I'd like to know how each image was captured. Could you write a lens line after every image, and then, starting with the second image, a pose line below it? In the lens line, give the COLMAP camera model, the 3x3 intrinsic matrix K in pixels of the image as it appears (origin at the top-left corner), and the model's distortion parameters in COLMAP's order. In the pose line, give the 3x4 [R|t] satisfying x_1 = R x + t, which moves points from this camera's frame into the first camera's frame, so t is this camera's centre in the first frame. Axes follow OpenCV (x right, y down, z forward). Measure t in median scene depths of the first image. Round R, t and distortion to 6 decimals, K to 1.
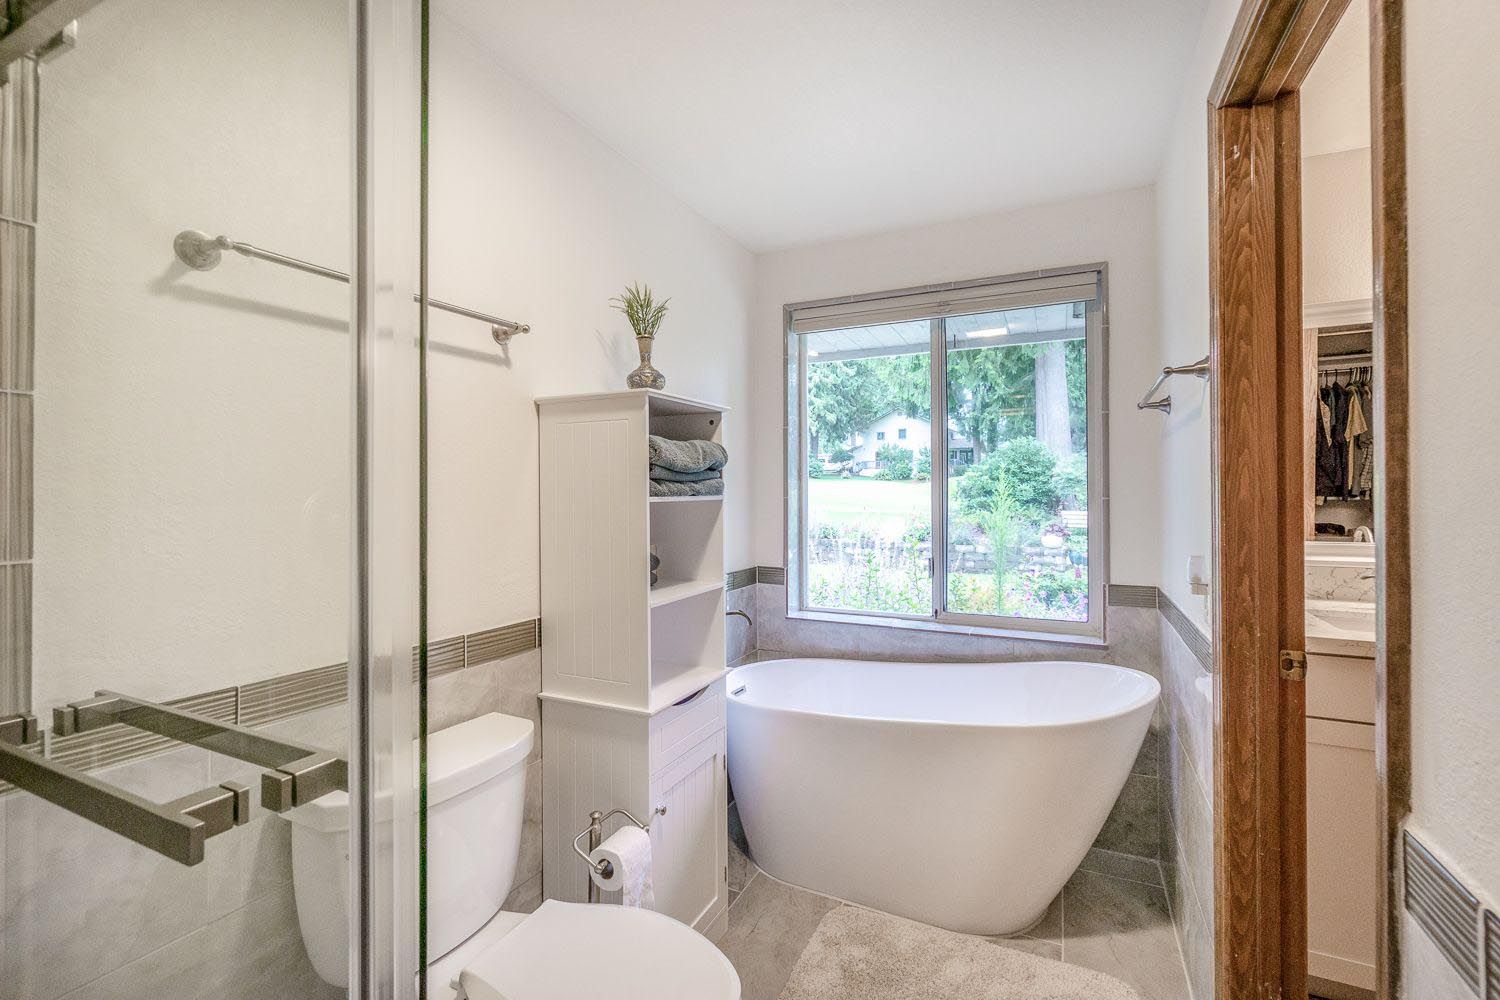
lens RADIAL K [[648.0, 0, 744.0], [0, 648.0, 492.3], [0, 0, 1]] dist [-0.006960, 0.000386]
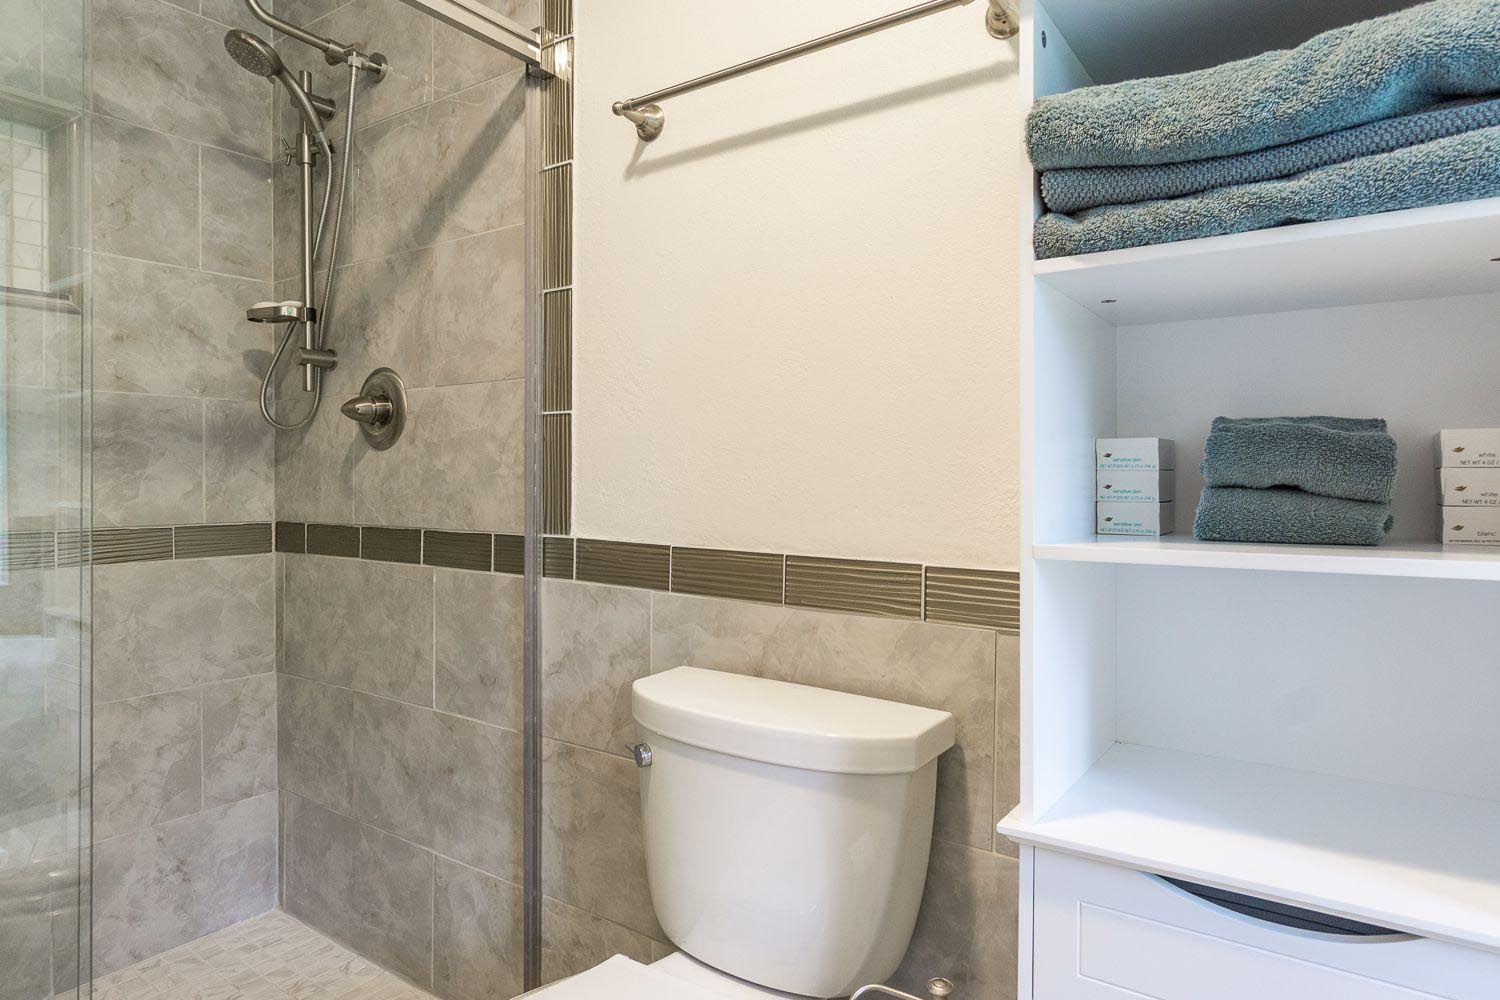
lens RADIAL K [[900.4, 0, 742.6], [0, 900.4, 486.5], [0, 0, 1]] dist [-0.009006, 0.003136]
pose [[-0.150478, 0.017284, -0.988462, 0.389296], [-0.001572, 0.999842, 0.017723, 0.126281], [0.988612, 0.004221, -0.150427, 0.899169]]
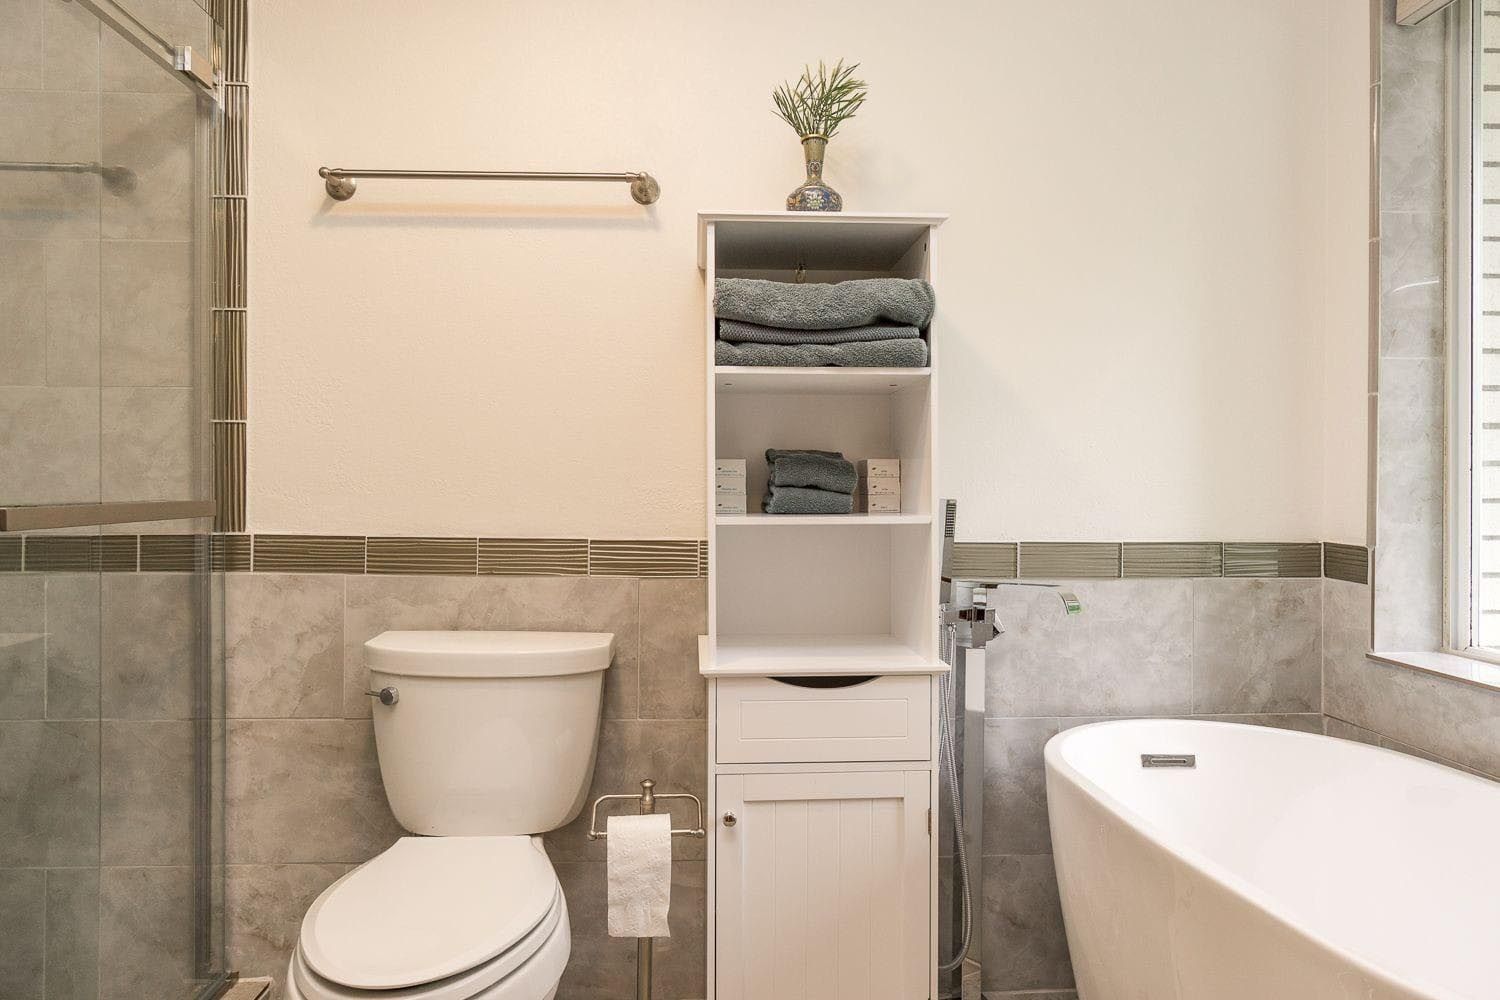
lens RADIAL K [[853.9, 0, 756.3], [0, 853.9, 491.6], [0, 0, 1]] dist [-0.003475, 0.005644]
pose [[0.494918, 0.019425, -0.868723, 0.669527], [-0.007926, 0.999809, 0.017841, 0.124237], [0.868904, -0.001944, 0.494978, 0.574400]]
